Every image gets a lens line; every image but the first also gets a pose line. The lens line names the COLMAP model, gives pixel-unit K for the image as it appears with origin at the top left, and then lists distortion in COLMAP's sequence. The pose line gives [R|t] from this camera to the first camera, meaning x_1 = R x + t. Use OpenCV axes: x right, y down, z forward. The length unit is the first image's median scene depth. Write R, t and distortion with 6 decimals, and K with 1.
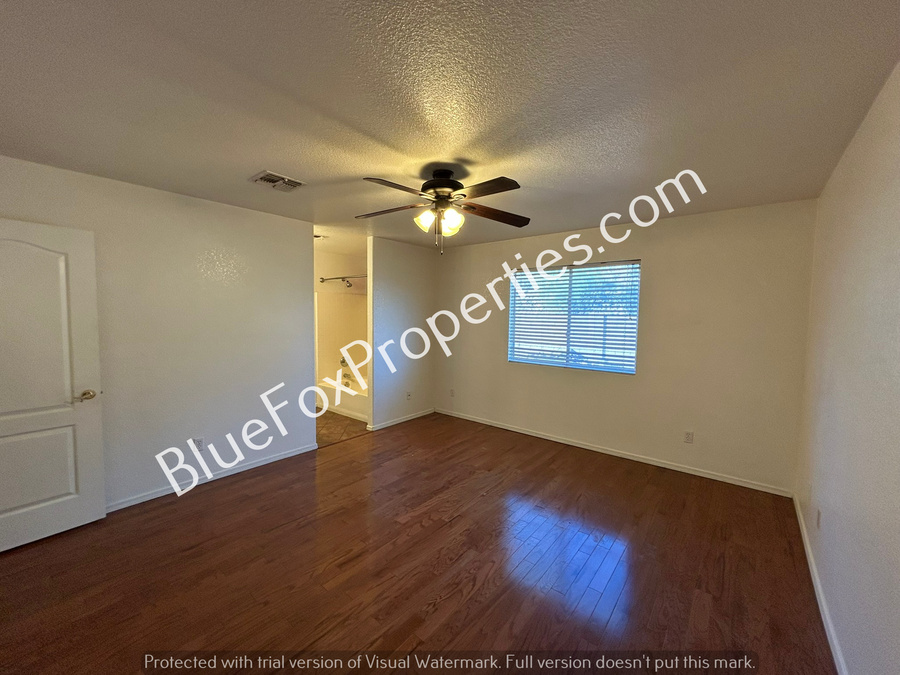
lens RADIAL K [[359.7, 0, 449.2], [0, 359.7, 336.0], [0, 0, 1]] dist [0.000512, 0.000139]
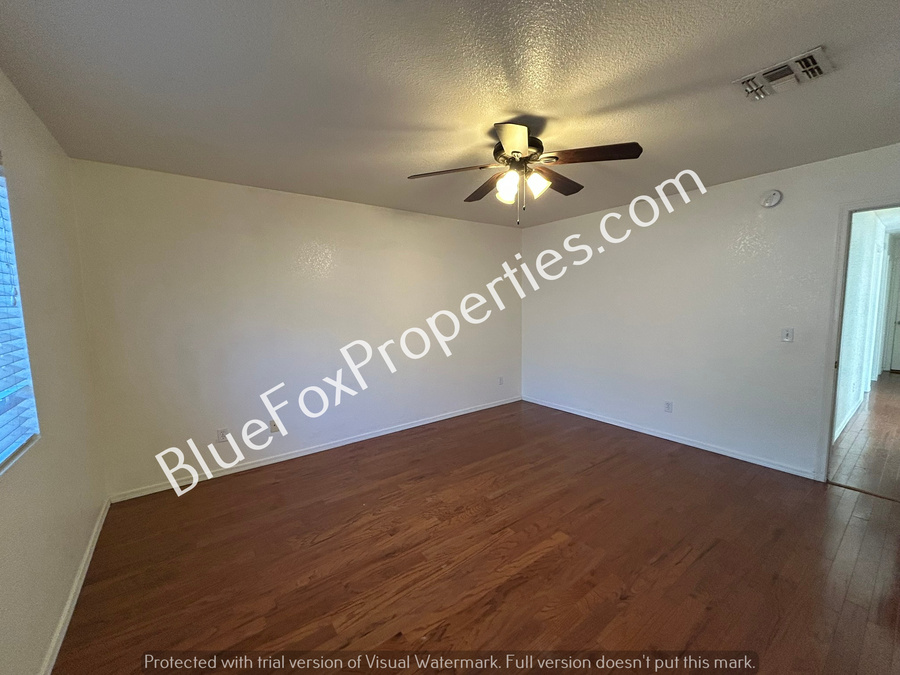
lens RADIAL K [[359.7, 0, 449.2], [0, 359.7, 336.0], [0, 0, 1]] dist [0.000512, 0.000139]
pose [[-0.968989, -0.017096, 0.246510, -0.069882], [0.022349, 0.987452, 0.156332, -0.084451], [-0.246089, 0.156993, -0.956448, 1.675032]]
